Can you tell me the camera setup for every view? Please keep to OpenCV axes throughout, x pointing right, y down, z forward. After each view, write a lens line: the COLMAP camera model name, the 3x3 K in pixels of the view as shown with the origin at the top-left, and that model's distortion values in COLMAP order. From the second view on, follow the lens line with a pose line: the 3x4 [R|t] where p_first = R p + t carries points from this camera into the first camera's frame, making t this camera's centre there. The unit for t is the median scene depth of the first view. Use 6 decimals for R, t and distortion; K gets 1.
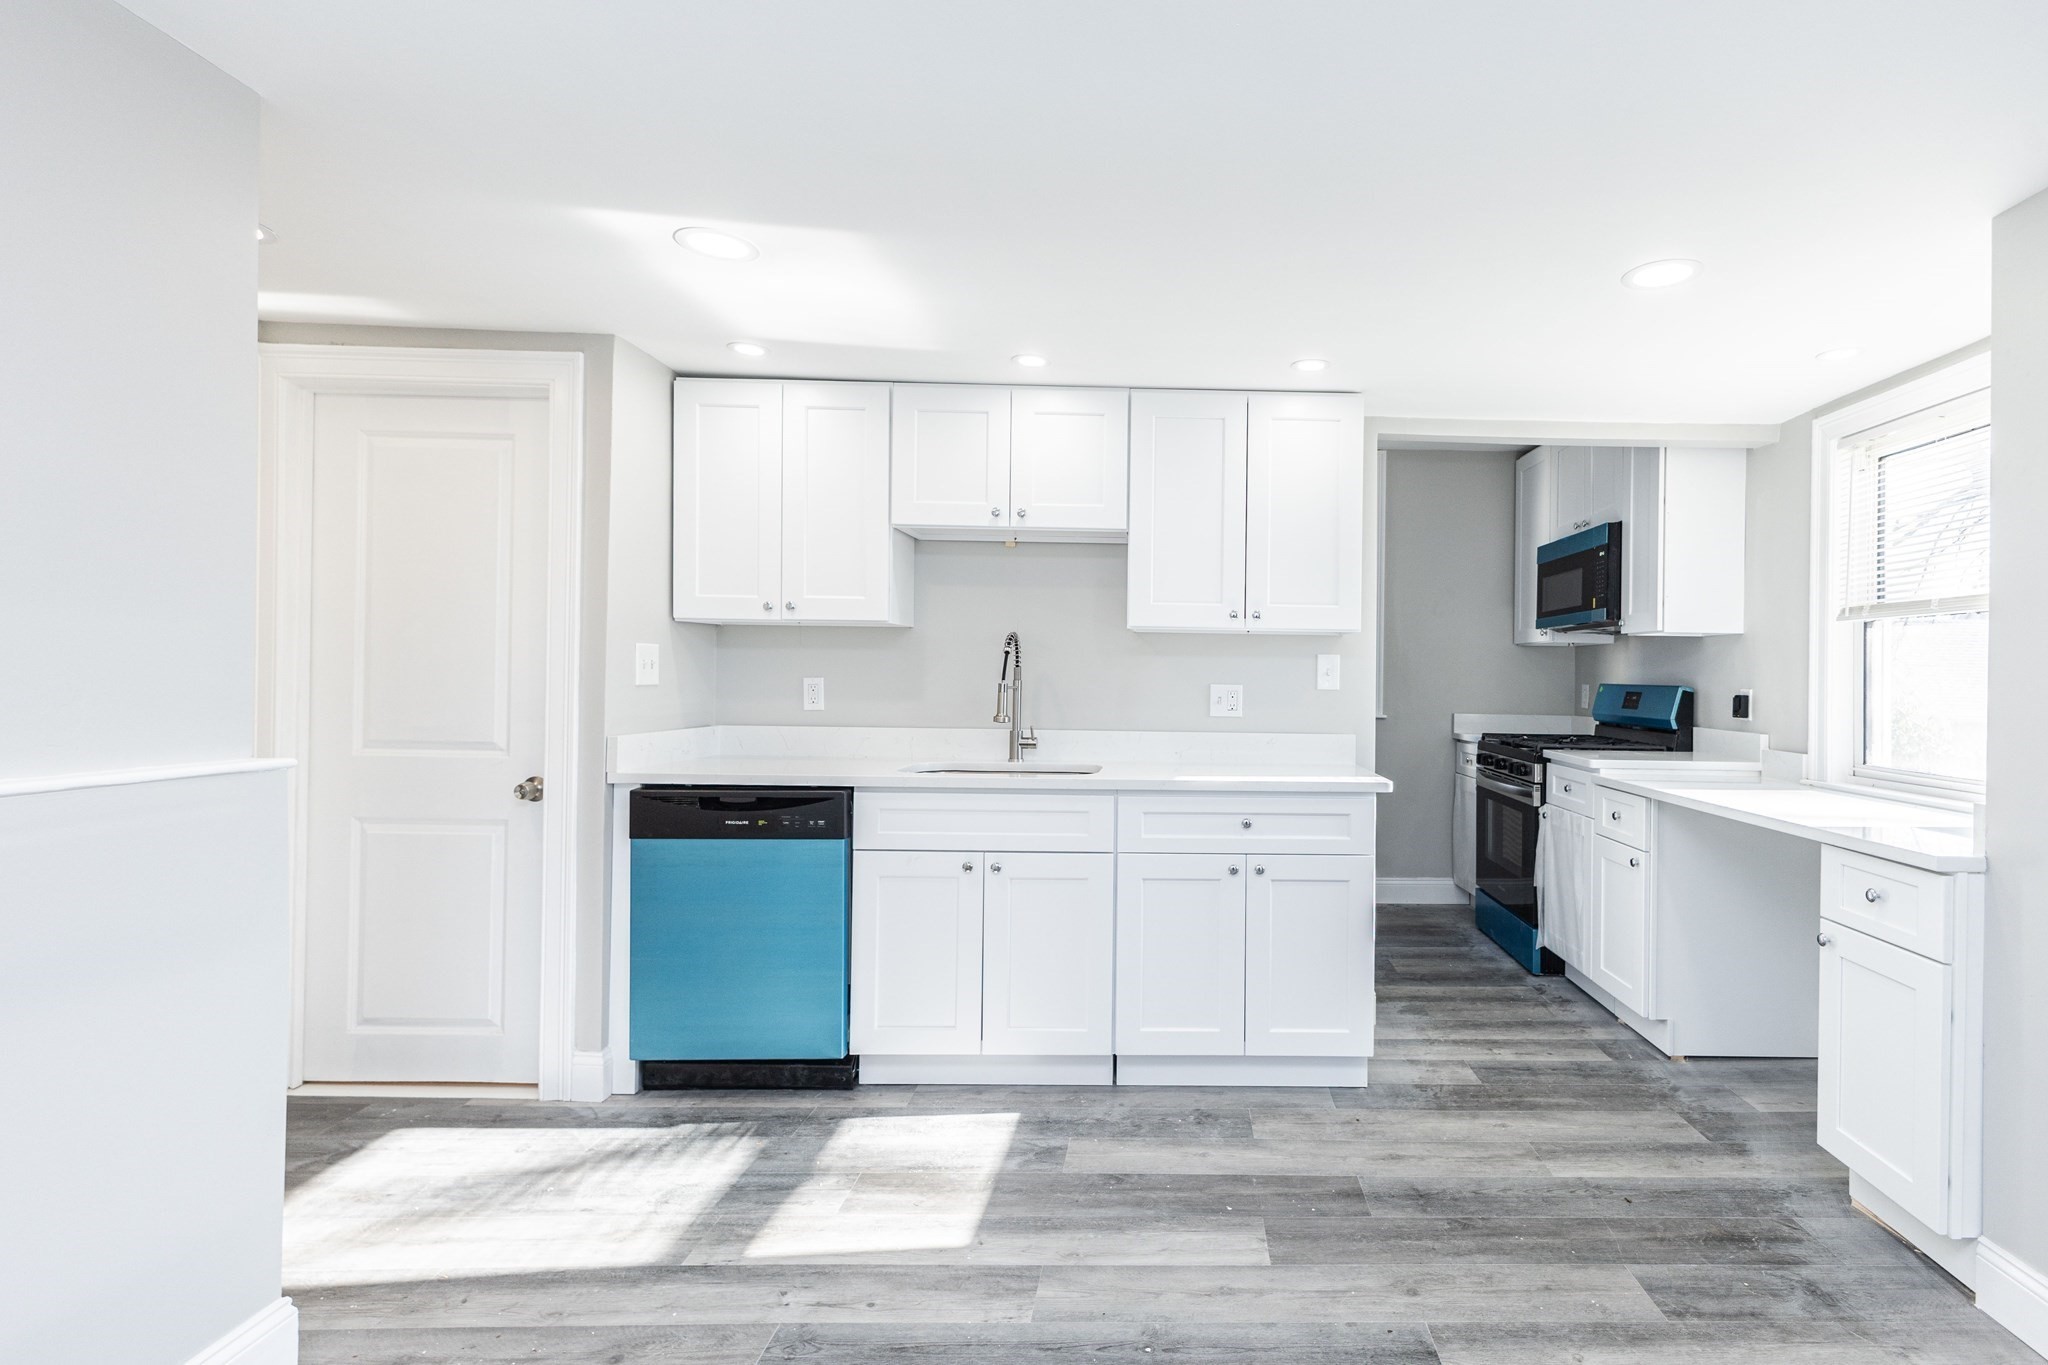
lens RADIAL K [[957.9, 0, 1136.2], [0, 957.9, 677.2], [0, 0, 1]] dist [0.018743, -0.008268]
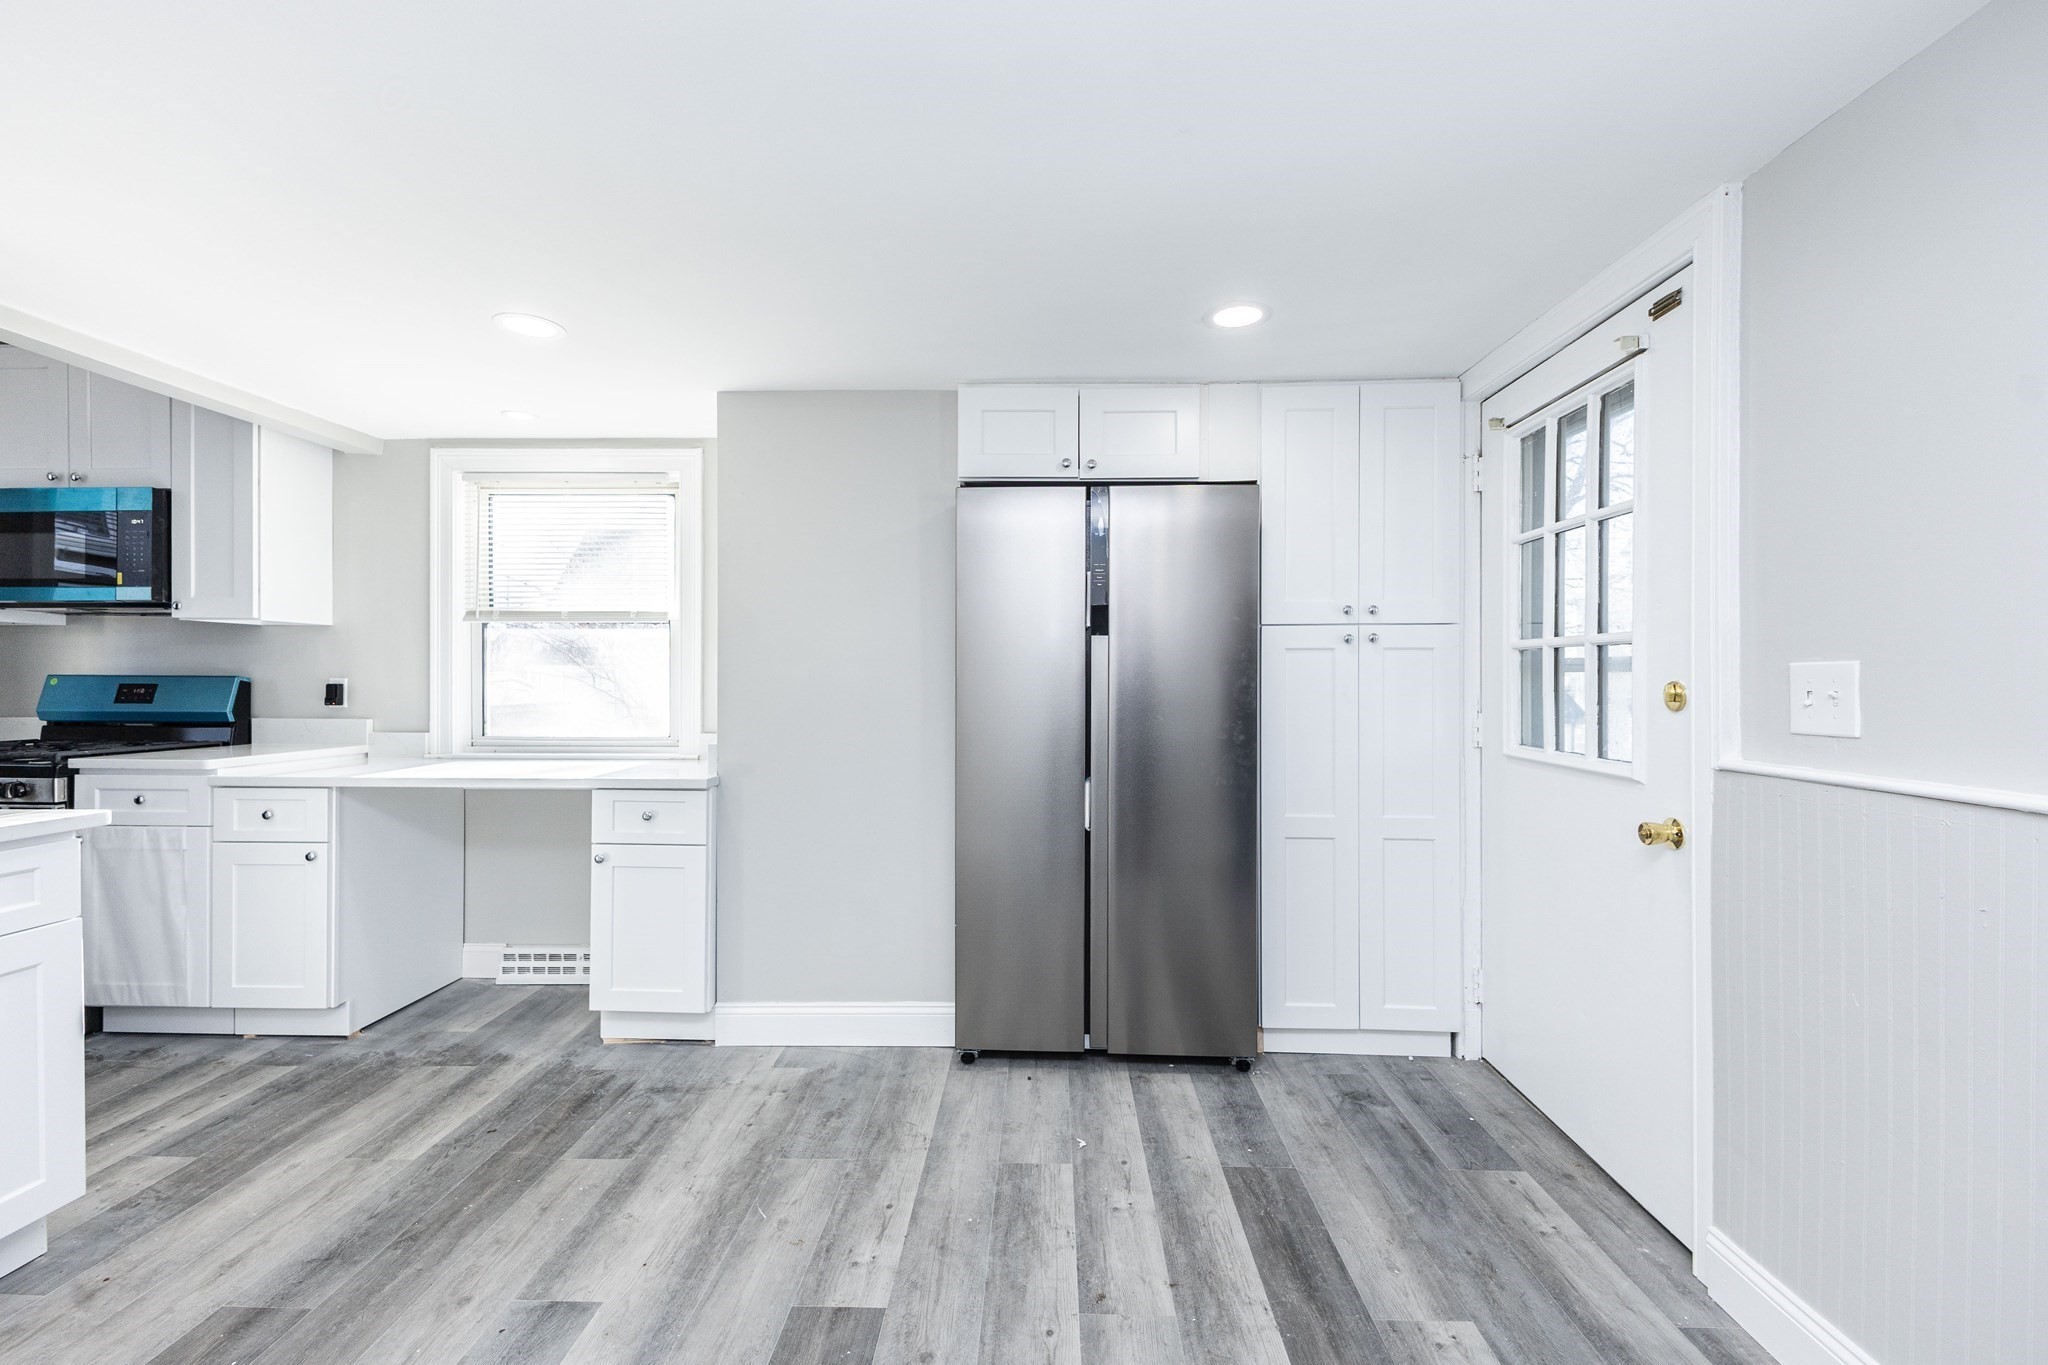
lens RADIAL K [[865.0, 0, 1024.0], [0, 865.0, 682.5], [0, 0, 1]] dist [0.016954, -0.006295]
pose [[0.023112, -0.019960, 0.999534, -0.304578], [-0.000561, 0.999800, 0.019978, -0.002453], [-0.999733, -0.001023, 0.023096, 0.221859]]
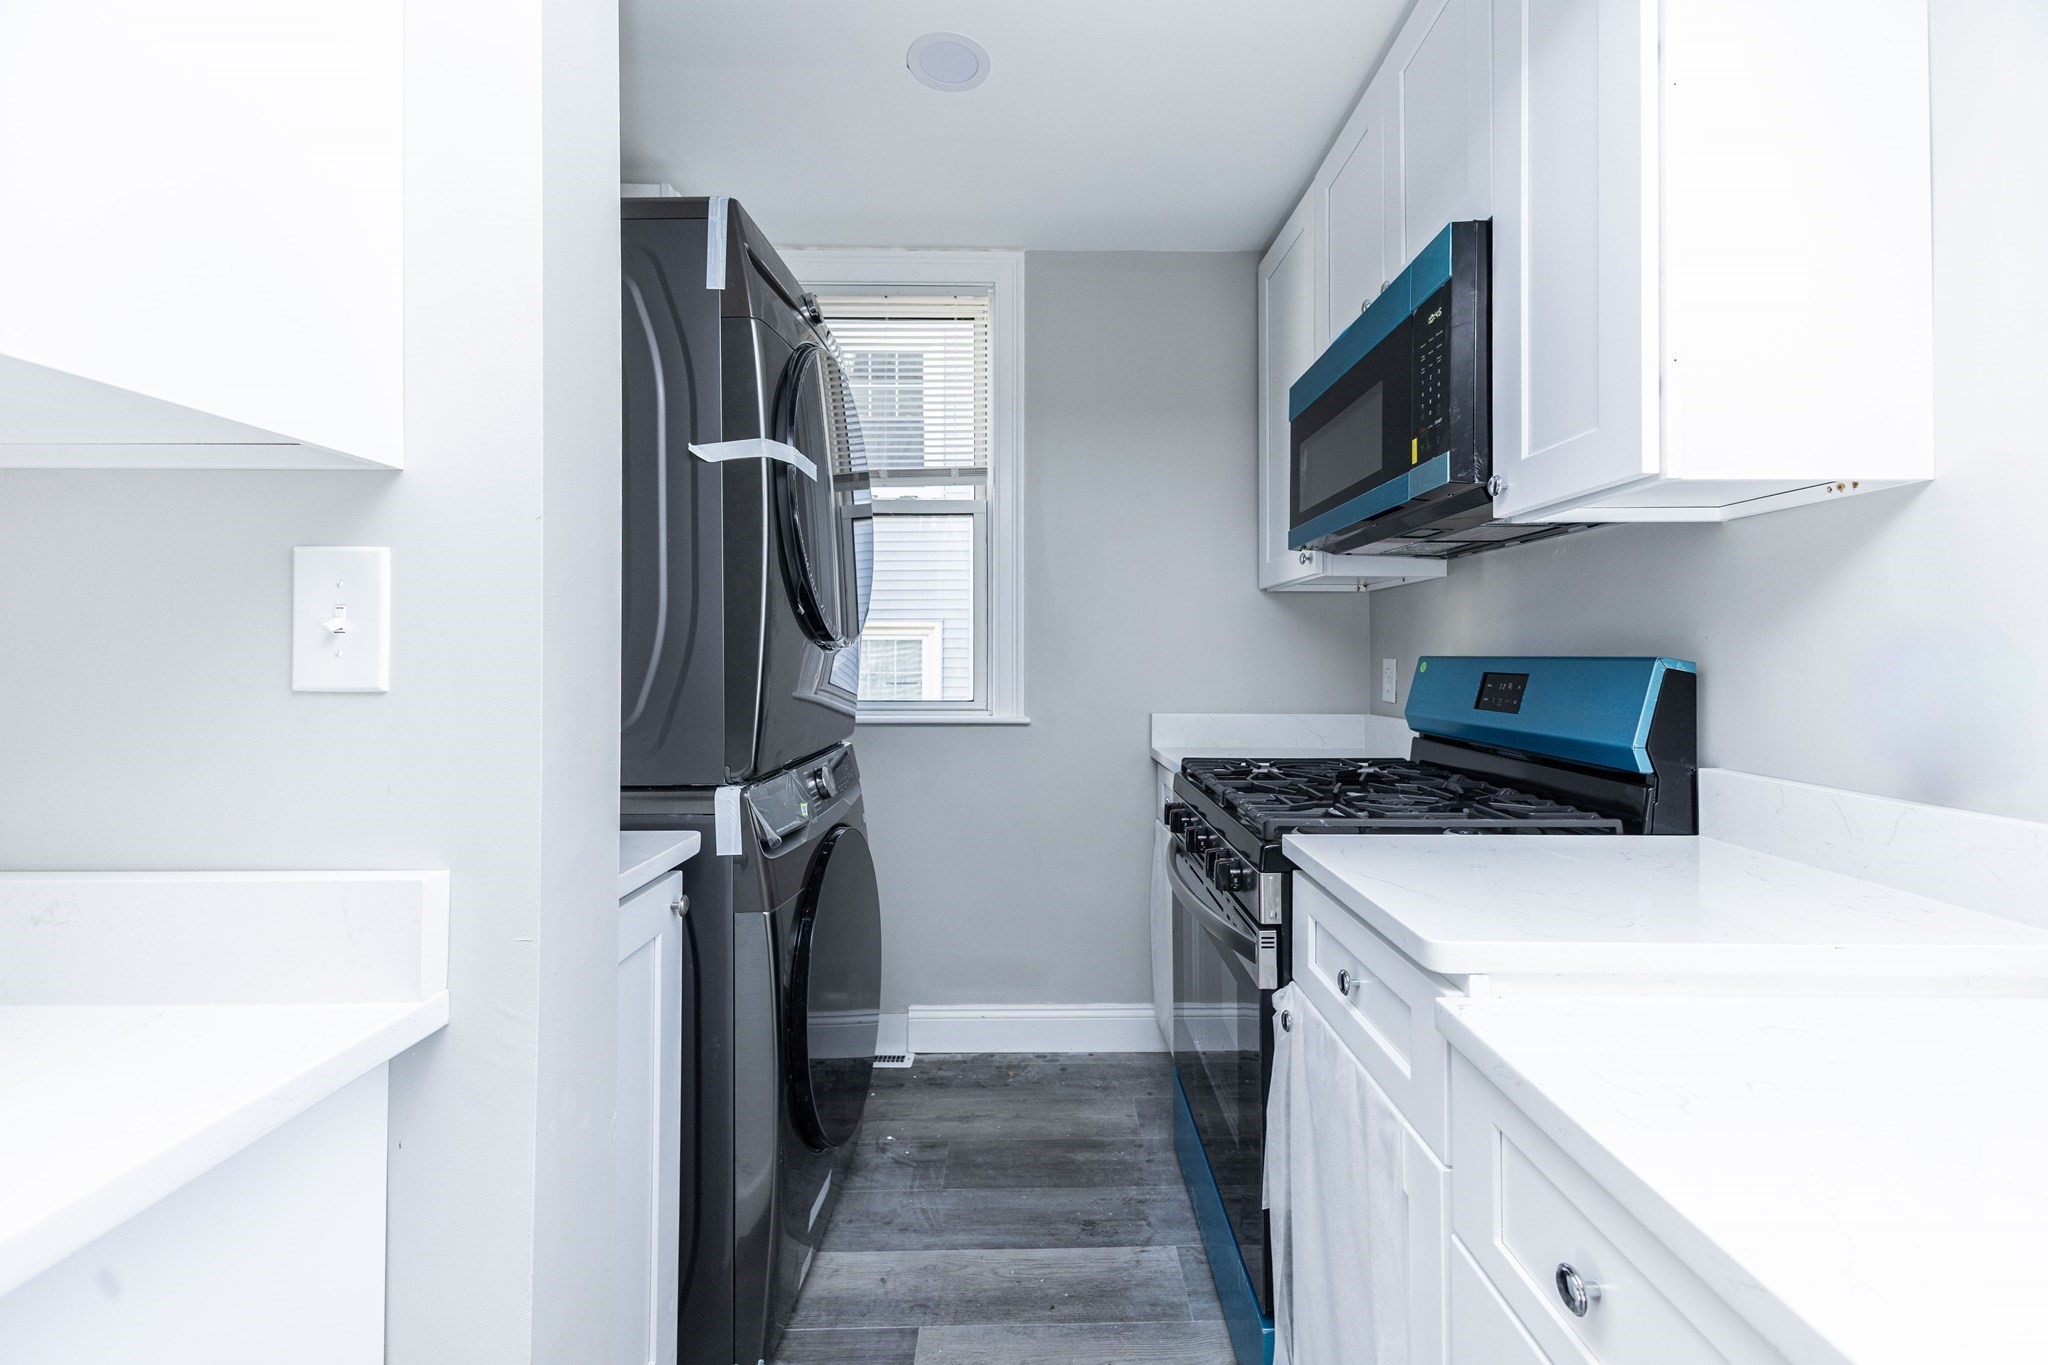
lens RADIAL K [[859.8, 0, 930.7], [0, 859.8, 665.3], [0, 0, 1]] dist [0.015208, -0.005260]
pose [[0.998972, -0.014071, -0.043098, 0.326440], [0.014269, 0.999889, 0.004279, 0.007597], [0.043033, -0.004890, 0.999062, 0.713476]]
